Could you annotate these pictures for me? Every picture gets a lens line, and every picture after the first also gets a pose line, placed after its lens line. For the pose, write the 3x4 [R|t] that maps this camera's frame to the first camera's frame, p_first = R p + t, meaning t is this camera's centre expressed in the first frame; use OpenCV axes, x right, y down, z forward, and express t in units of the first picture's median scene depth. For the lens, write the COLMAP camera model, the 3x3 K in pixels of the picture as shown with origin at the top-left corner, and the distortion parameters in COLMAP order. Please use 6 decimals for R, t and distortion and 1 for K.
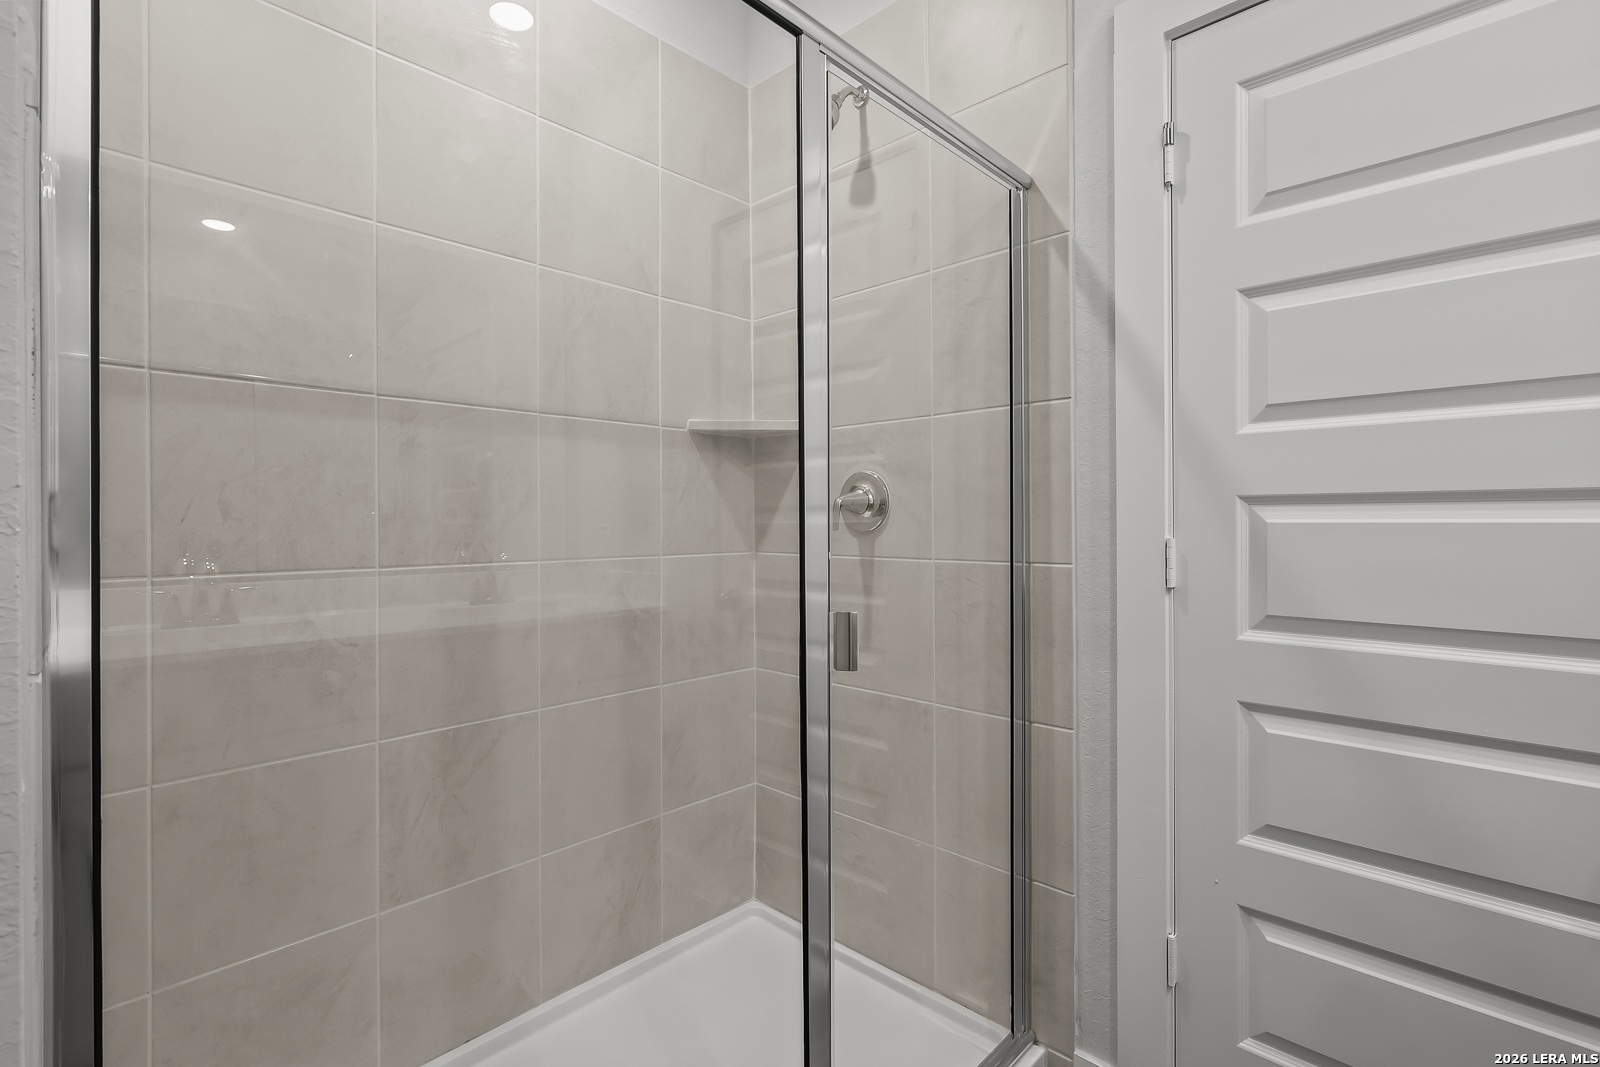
lens RADIAL K [[737.1, 0, 802.7], [0, 737.1, 523.8], [0, 0, 1]] dist [-0.002354, -0.000112]
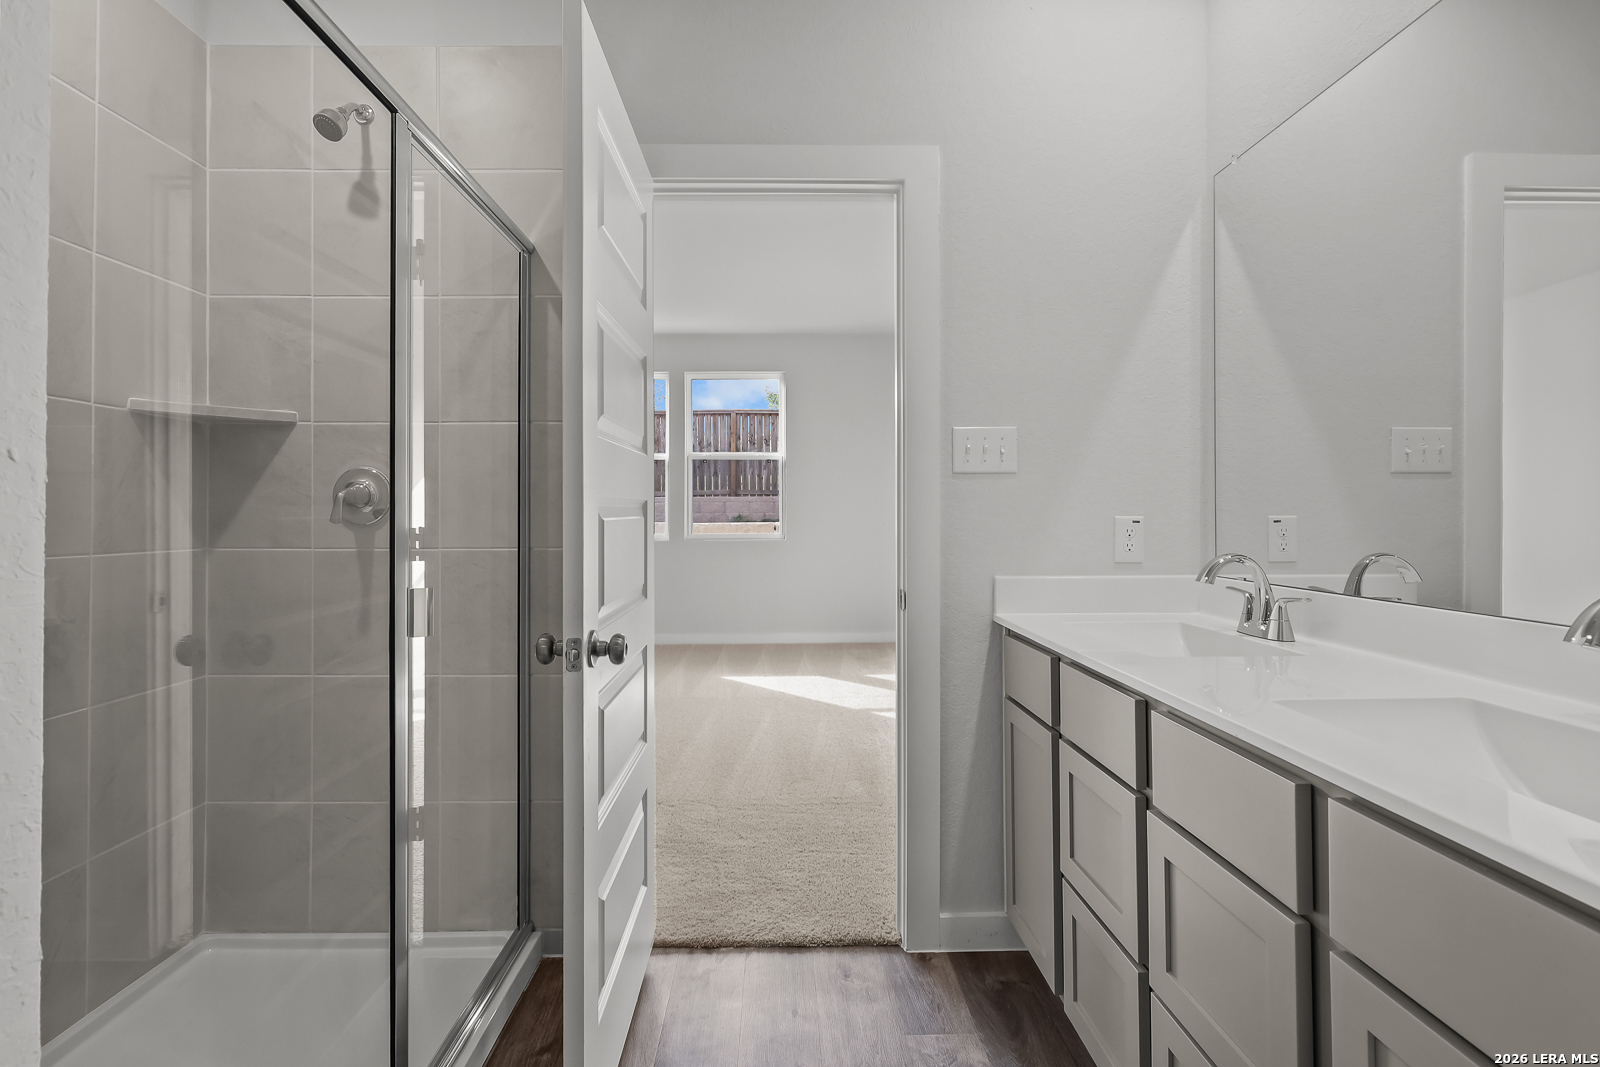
lens RADIAL K [[737.1, 0, 796.9], [0, 737.1, 520.2], [0, 0, 1]] dist [-0.002354, -0.000112]
pose [[0.709387, -0.000138, 0.704819, -0.240813], [0.002778, 0.999993, -0.002600, 0.009384], [-0.704814, 0.003803, 0.709382, -0.202425]]
